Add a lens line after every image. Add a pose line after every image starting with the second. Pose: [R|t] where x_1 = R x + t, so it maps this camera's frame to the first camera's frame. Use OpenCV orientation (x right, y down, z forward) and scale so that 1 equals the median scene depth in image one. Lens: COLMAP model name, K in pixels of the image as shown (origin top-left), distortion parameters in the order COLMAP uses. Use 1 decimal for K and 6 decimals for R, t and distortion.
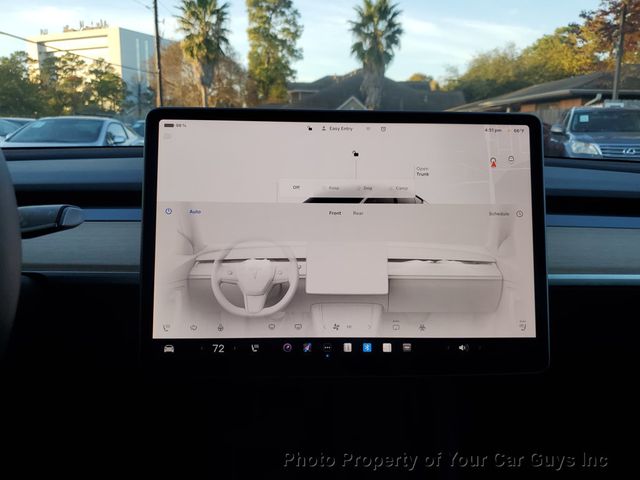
lens RADIAL K [[492.6, 0, 321.3], [0, 492.6, 238.6], [0, 0, 1]] dist [0.005570, 0.006559]
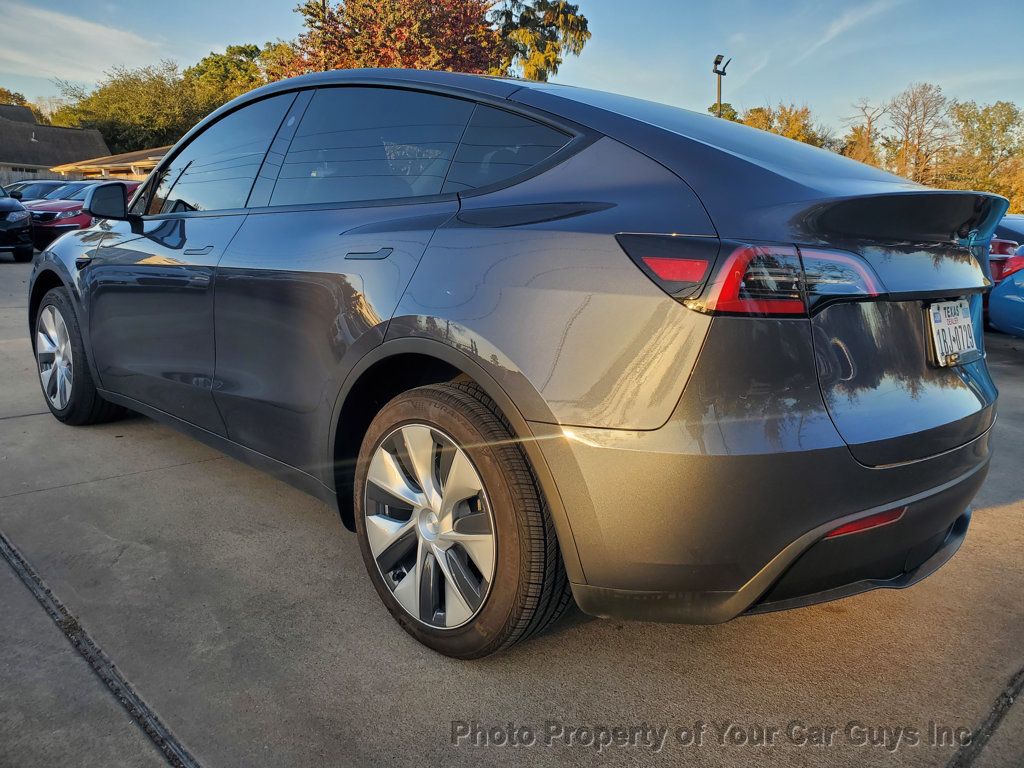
lens RADIAL K [[788.2, 0, 514.1], [0, 788.2, 381.8], [0, 0, 1]] dist [0.005570, 0.006559]
pose [[0.727211, -0.123435, 0.675225, -0.059384], [0.114378, 0.991736, 0.058110, 0.020075], [-0.676818, 0.034972, 0.735320, -0.091885]]
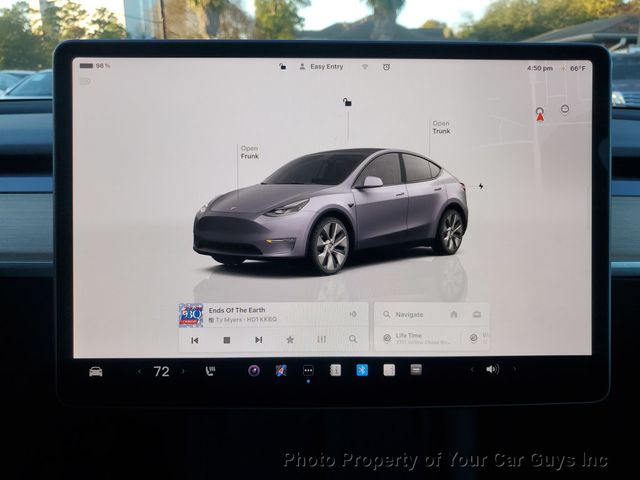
lens RADIAL K [[492.6, 0, 321.3], [0, 492.6, 238.6], [0, 0, 1]] dist [0.005570, 0.006559]
pose [[0.999783, -0.003544, -0.020519, 0.000598], [0.005418, 0.995742, 0.092028, -0.000550], [0.020106, -0.092120, 0.995545, 0.003511]]
